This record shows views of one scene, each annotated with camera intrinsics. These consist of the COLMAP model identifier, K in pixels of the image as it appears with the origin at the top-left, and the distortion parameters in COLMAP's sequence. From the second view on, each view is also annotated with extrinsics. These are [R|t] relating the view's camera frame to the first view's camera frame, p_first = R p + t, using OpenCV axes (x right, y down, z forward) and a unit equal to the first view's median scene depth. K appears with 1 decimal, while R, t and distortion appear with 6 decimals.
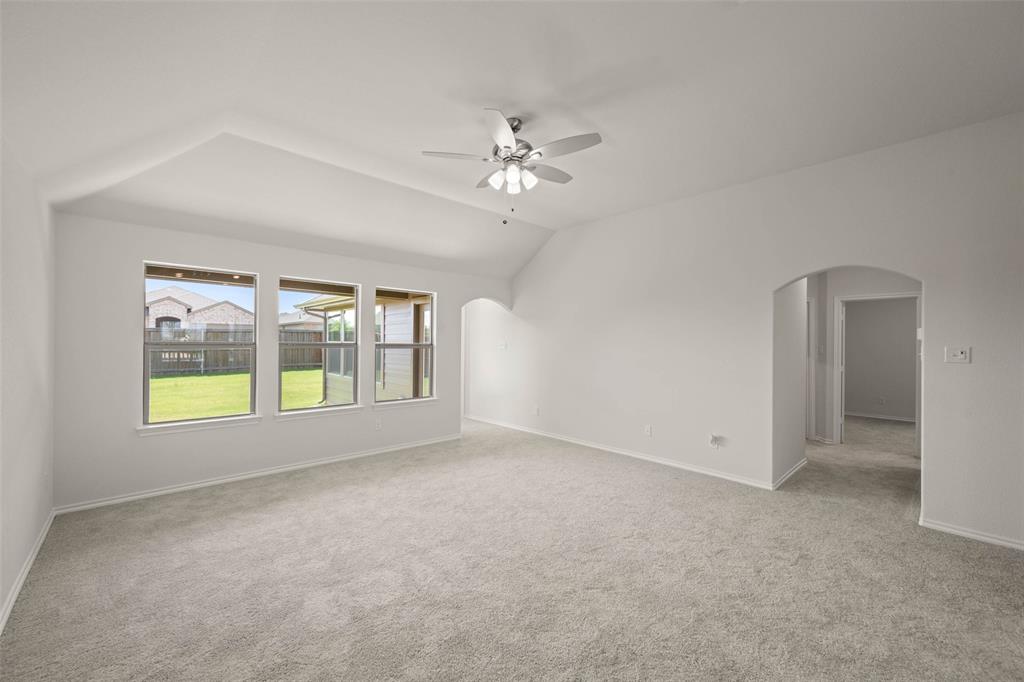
lens RADIAL K [[400.4, 0, 511.4], [0, 400.4, 341.2], [0, 0, 1]] dist [0.001243, -0.000148]
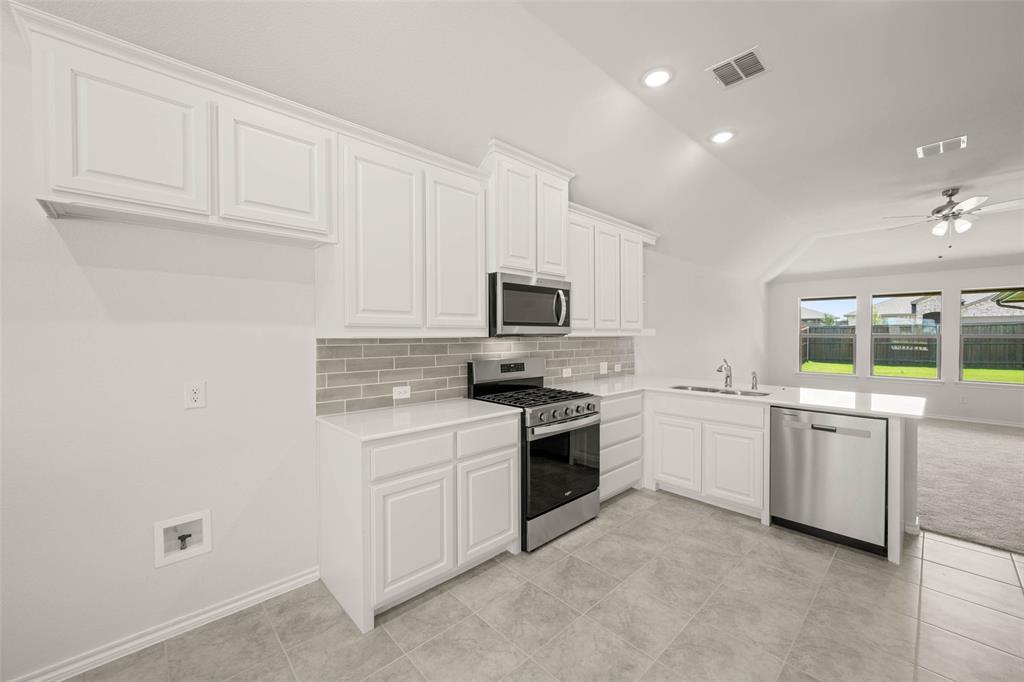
lens RADIAL K [[400.4, 0, 516.2], [0, 400.4, 341.7], [0, 0, 1]] dist [0.001243, -0.000148]
pose [[0.007833, 0.010547, -0.999914, 1.356879], [0.000318, 0.999944, 0.010549, 0.022748], [0.999969, -0.000400, 0.007829, -0.618663]]
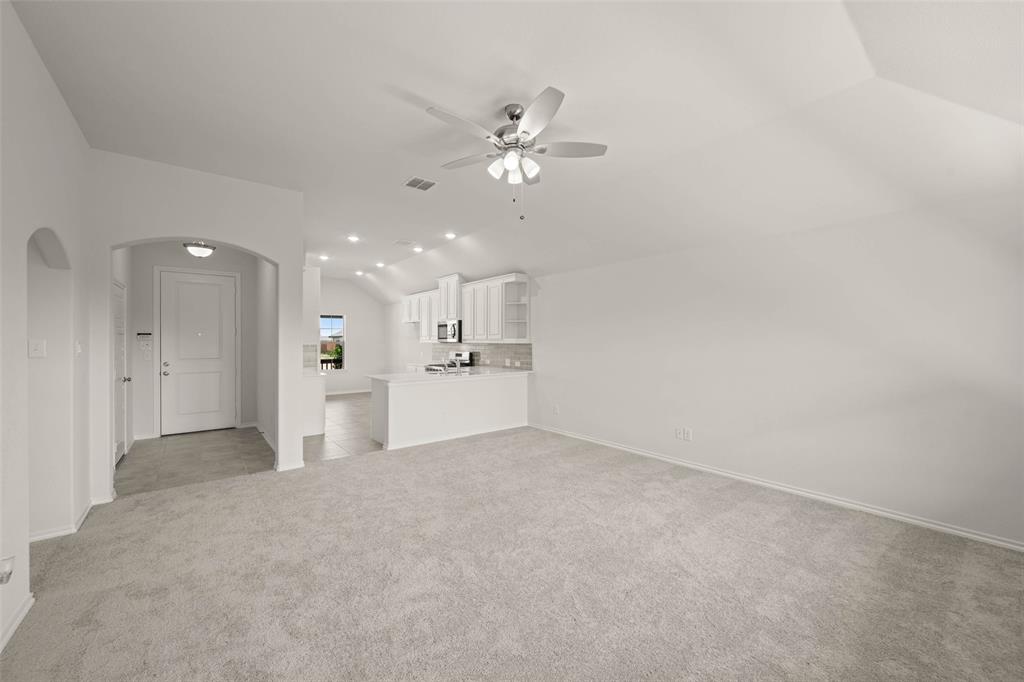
lens RADIAL K [[400.4, 0, 515.4], [0, 400.4, 342.2], [0, 0, 1]] dist [0.001243, -0.000148]
pose [[-0.997362, -0.005045, 0.072408, -0.054924], [-0.004799, 0.999982, 0.003573, 0.006759], [-0.072425, 0.003216, -0.997369, 1.685440]]
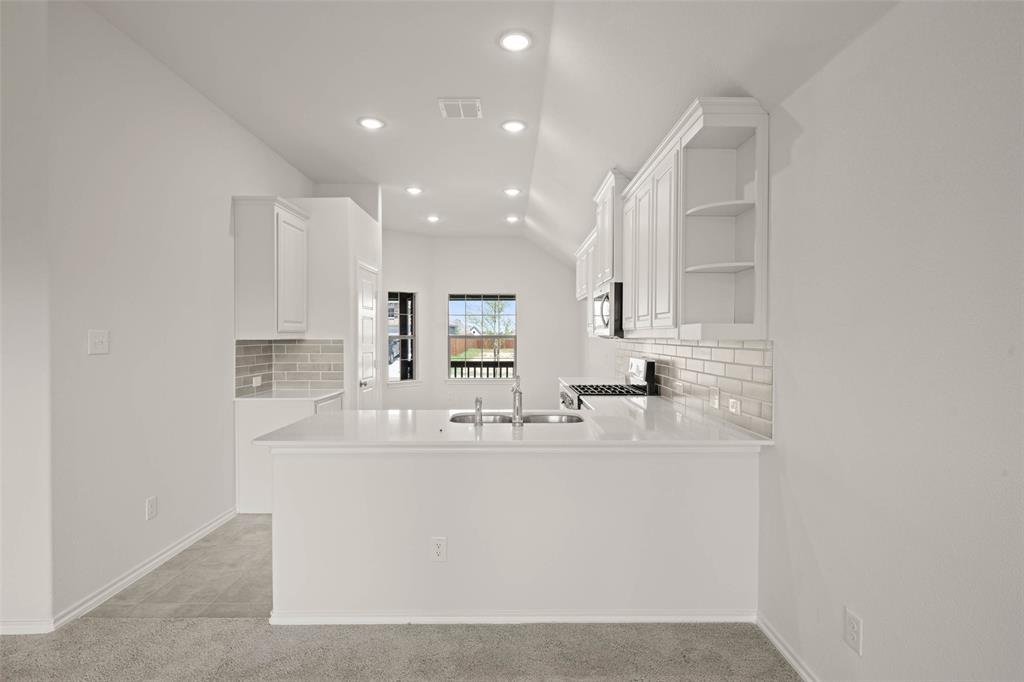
lens RADIAL K [[511.5, 0, 514.3], [0, 511.5, 340.7], [0, 0, 1]] dist [0.002073, -0.001316]
pose [[-0.735467, -0.013598, 0.677424, -0.202365], [-0.004876, 0.999879, 0.014777, 0.010165], [-0.677543, 0.007565, -0.735445, 0.520375]]
